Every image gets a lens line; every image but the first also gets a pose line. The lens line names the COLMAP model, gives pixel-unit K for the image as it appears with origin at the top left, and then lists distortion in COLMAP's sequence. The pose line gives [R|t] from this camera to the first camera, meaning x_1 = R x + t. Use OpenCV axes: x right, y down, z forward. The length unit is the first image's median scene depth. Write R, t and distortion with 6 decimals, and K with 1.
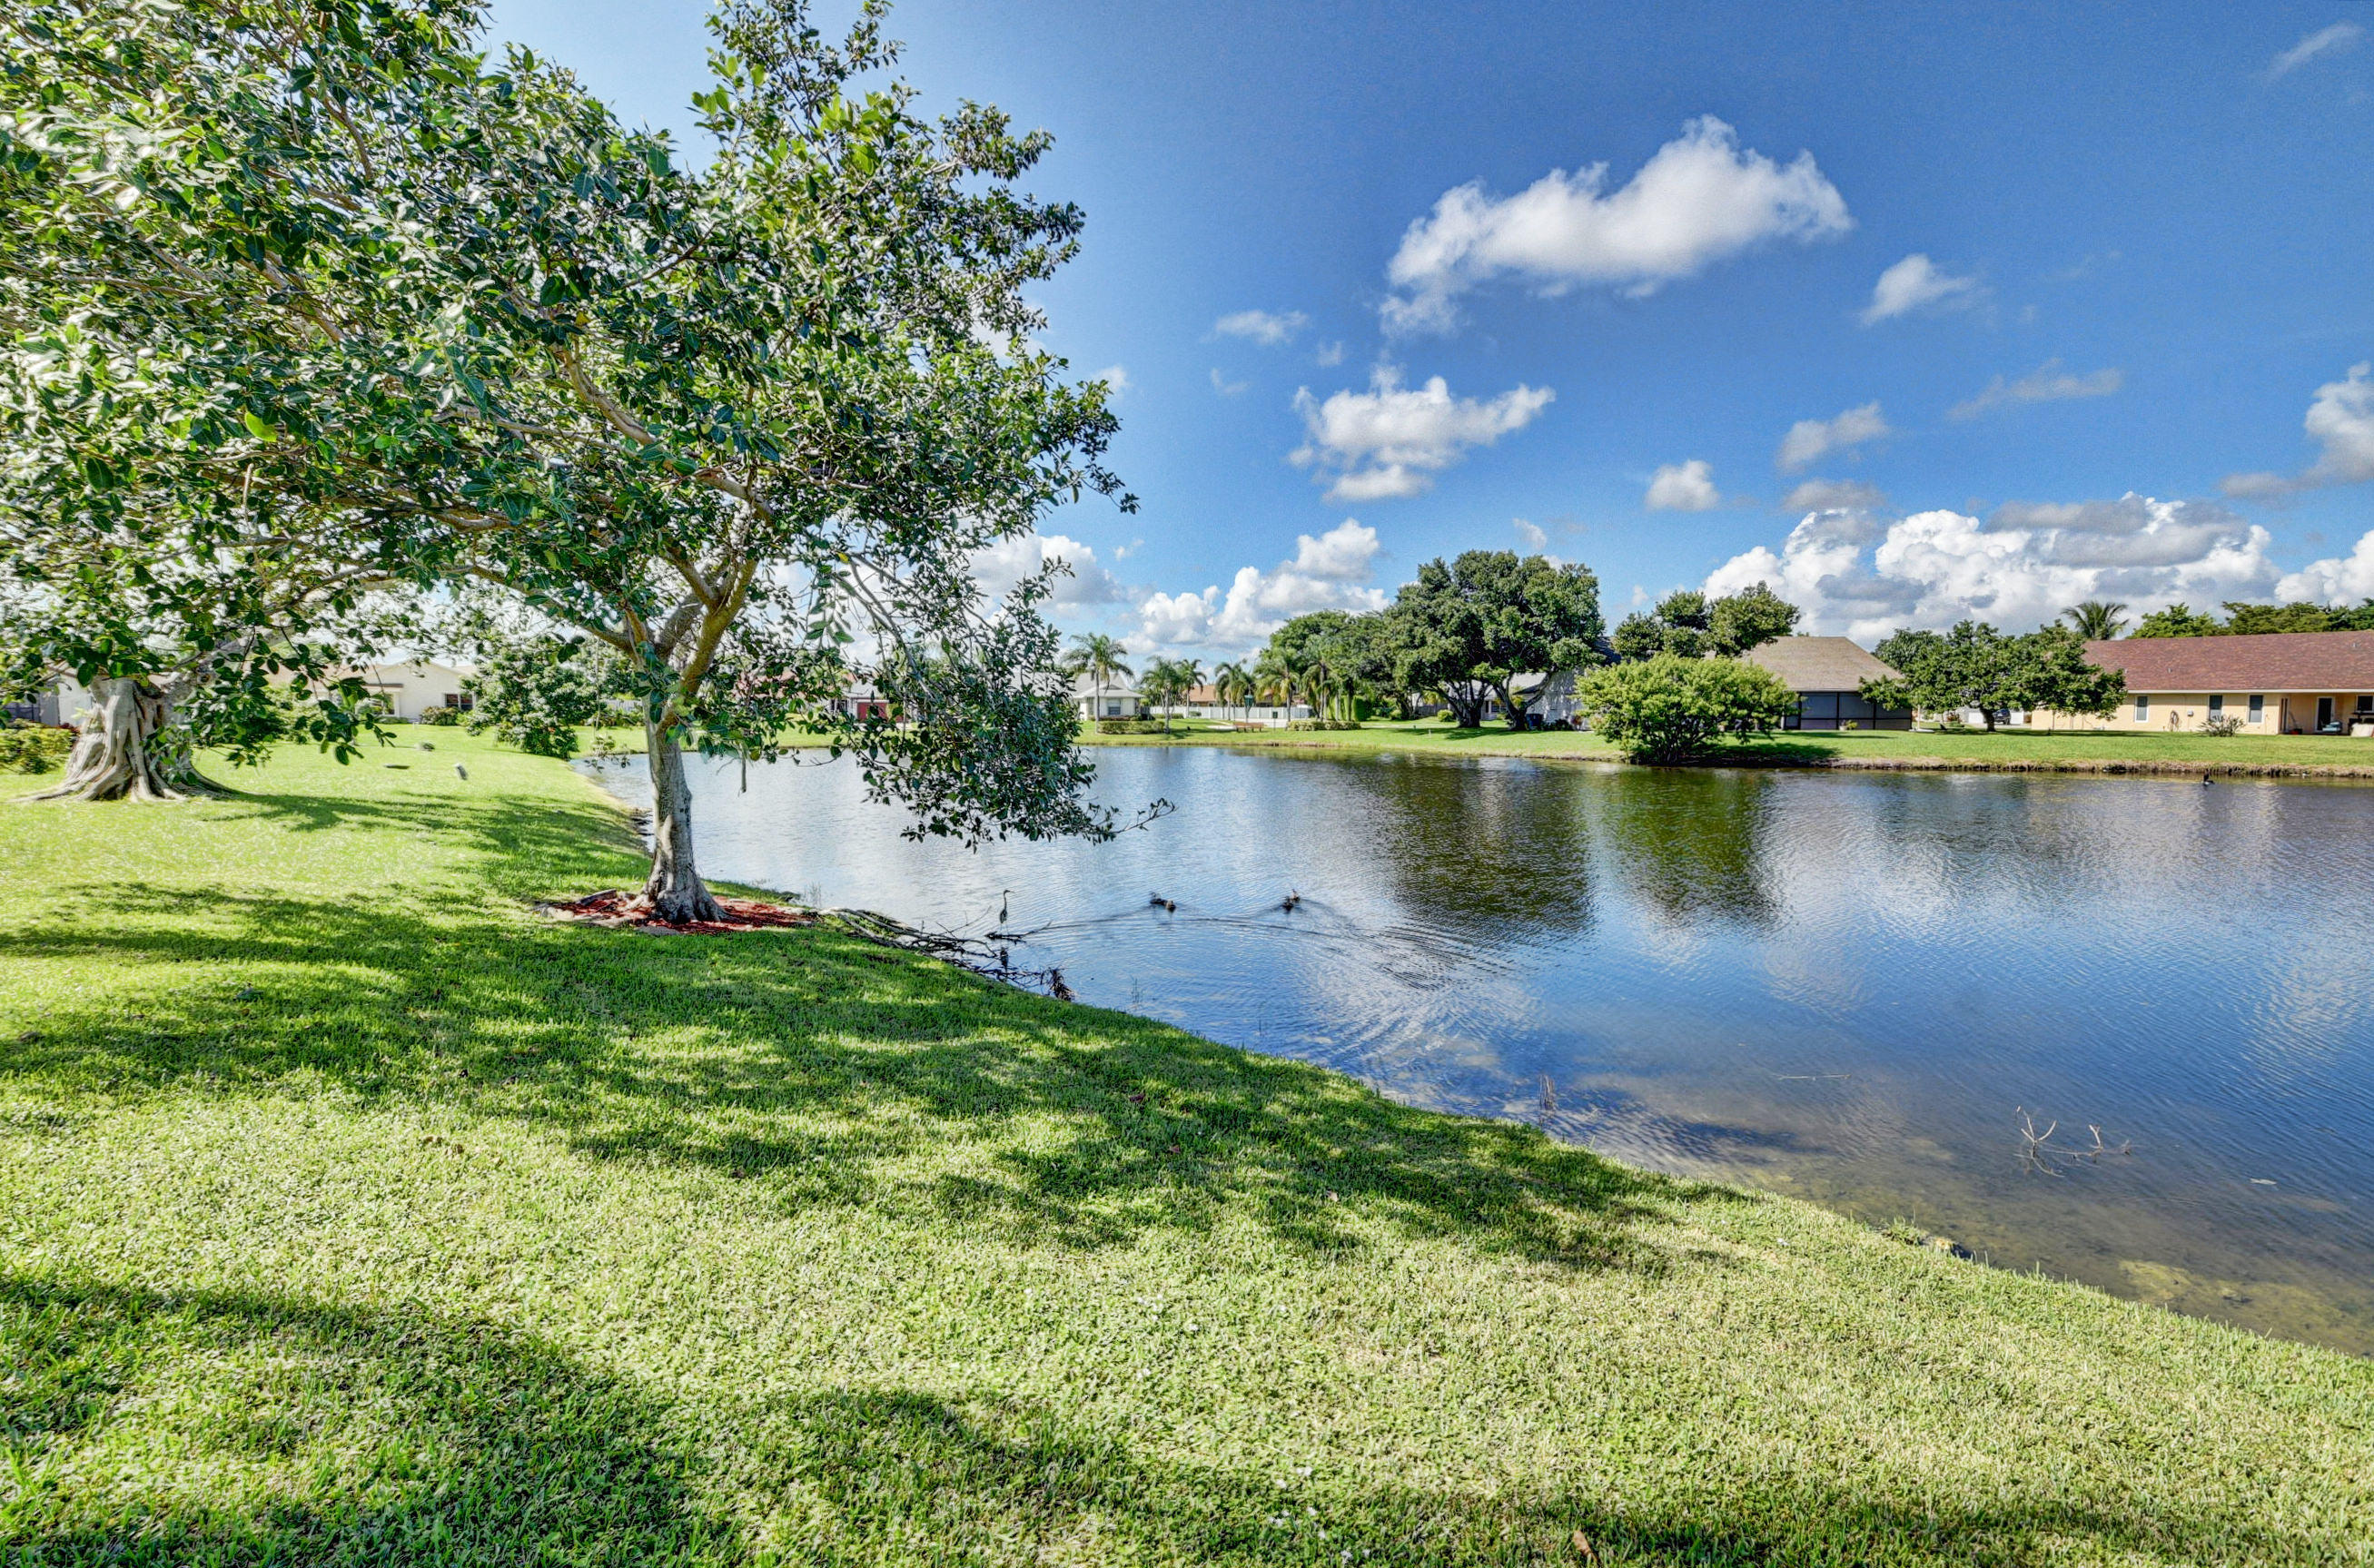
lens RADIAL K [[1064.2, 0, 1194.4], [0, 1064.2, 790.9], [0, 0, 1]] dist [-0.032913, -0.000552]
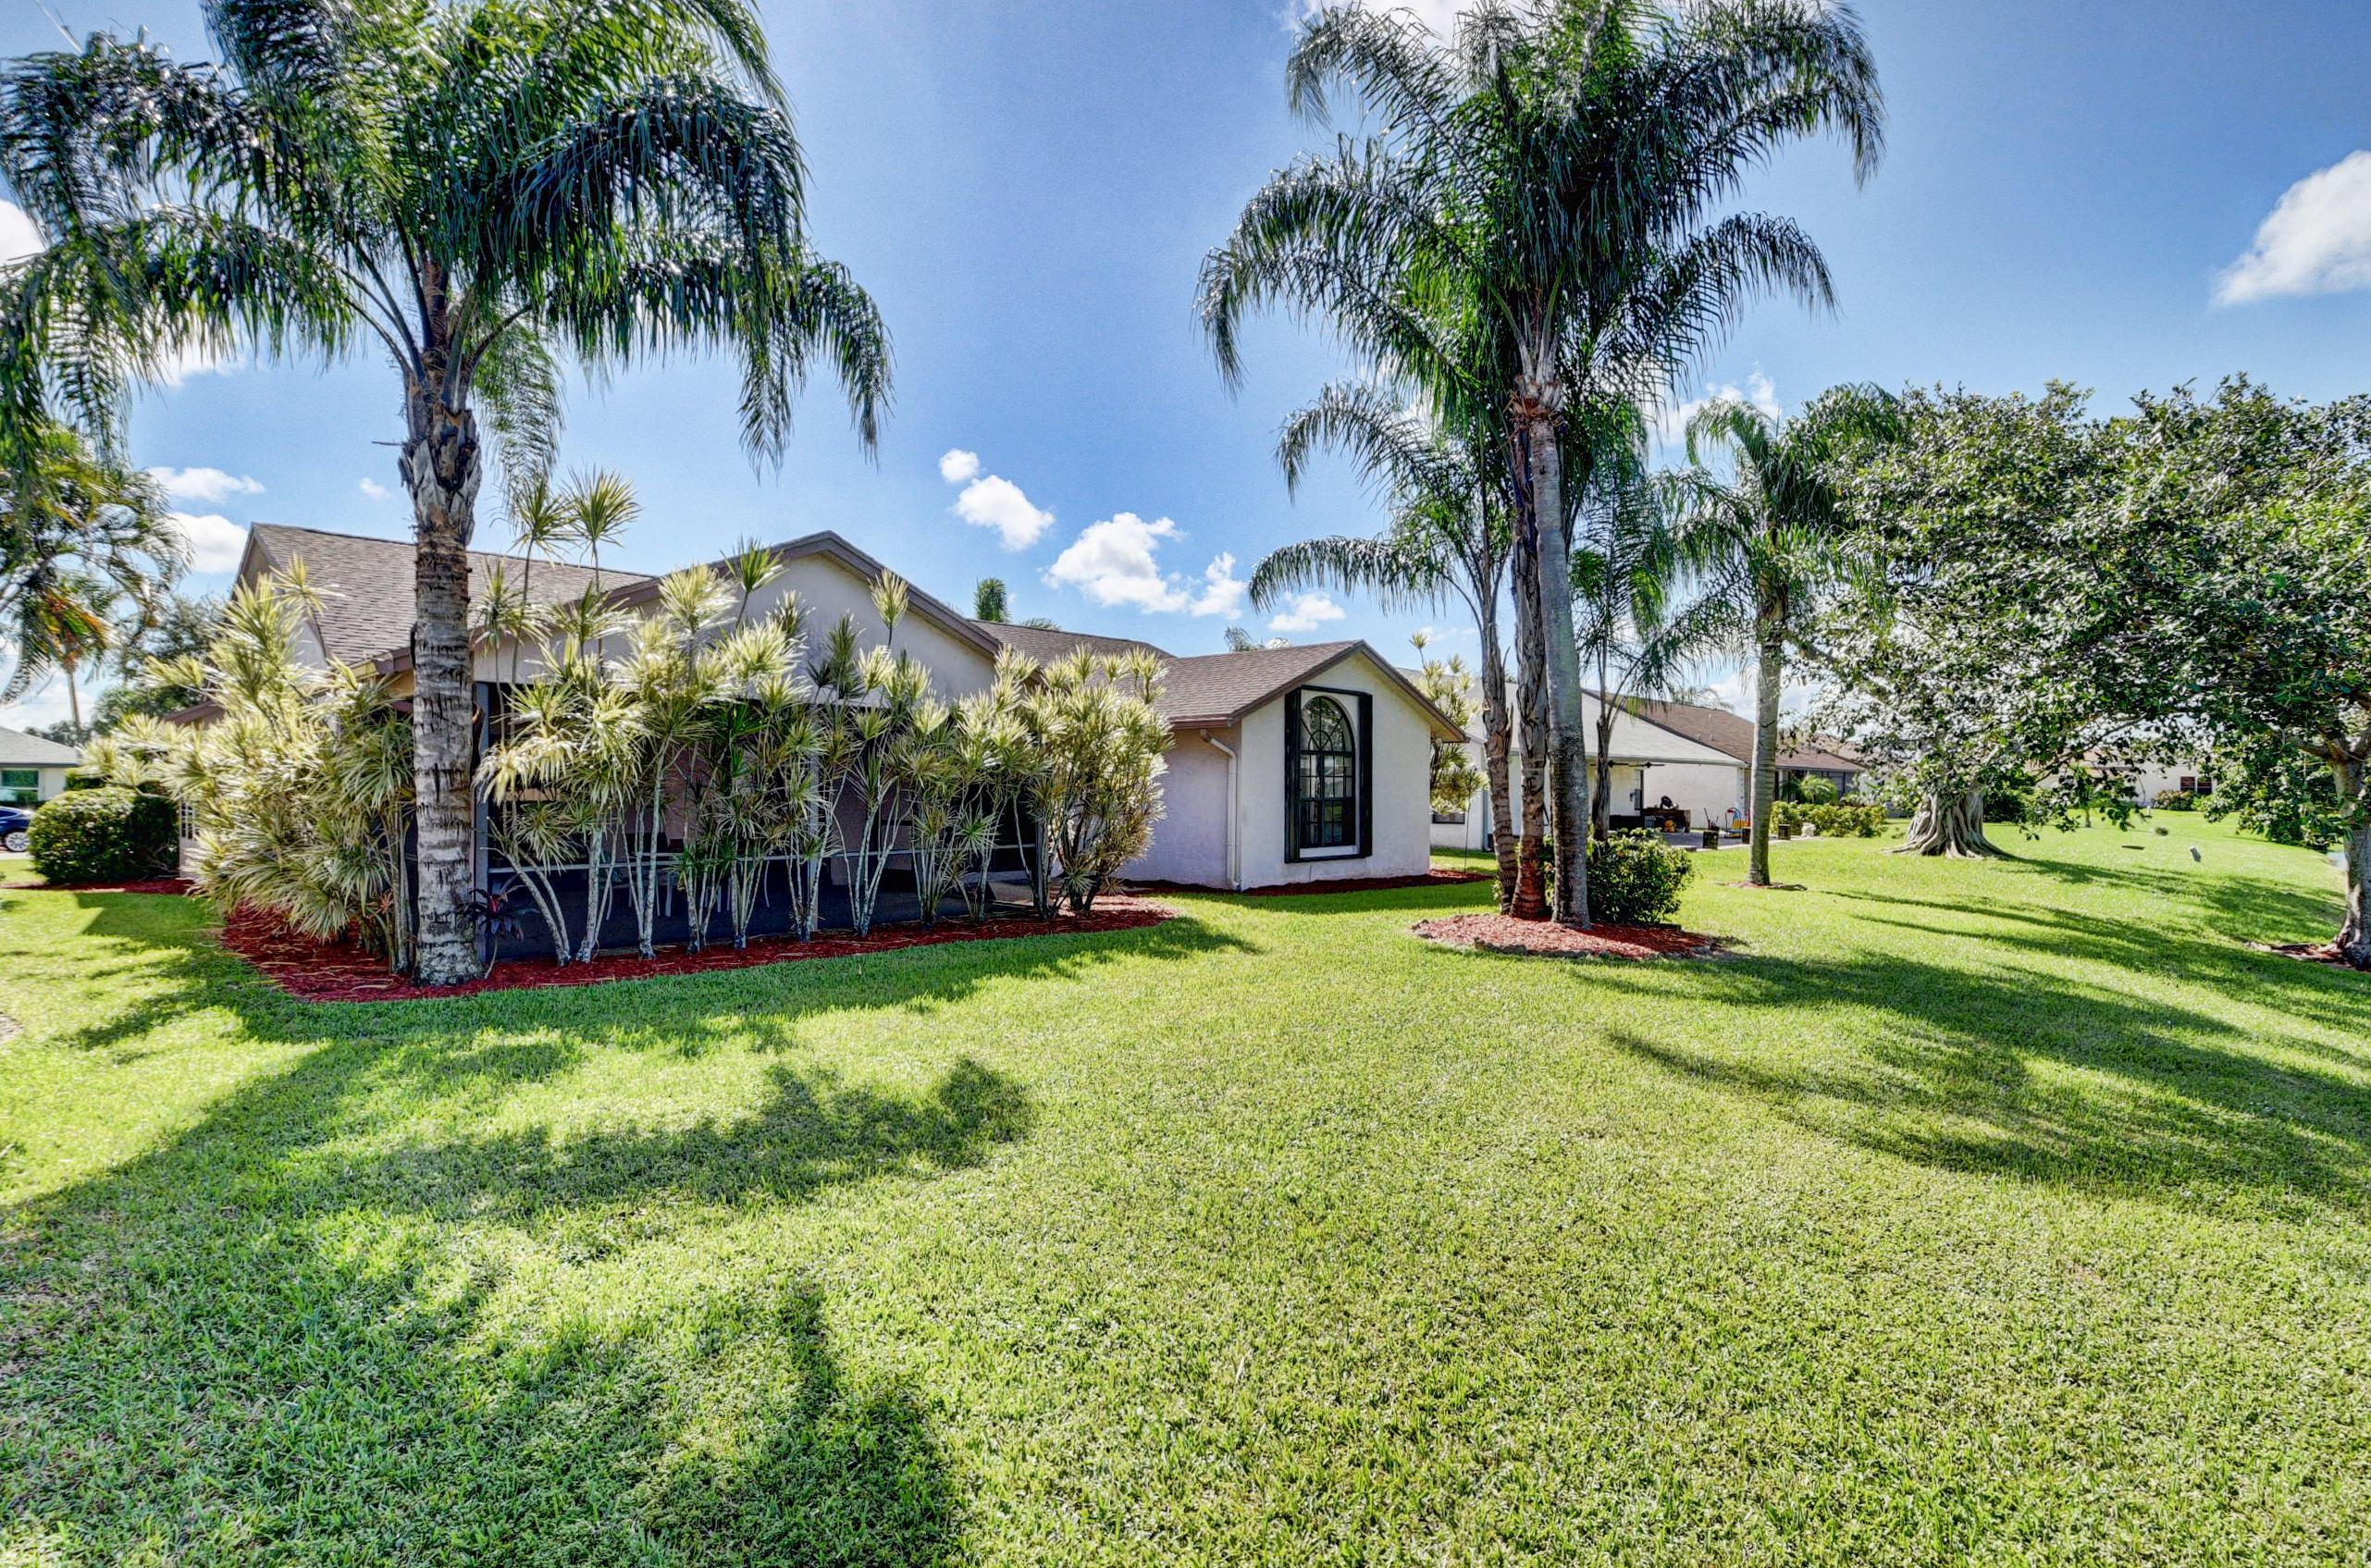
lens RADIAL K [[1112.3, 0, 1218.3], [0, 1112.3, 768.3], [0, 0, 1]] dist [0.014987, -0.026613]
pose [[0.233845, -0.020416, -0.972059, 0.285988], [-0.075826, 0.996352, -0.039167, 0.023958], [0.969313, 0.082866, 0.231444, -0.400623]]
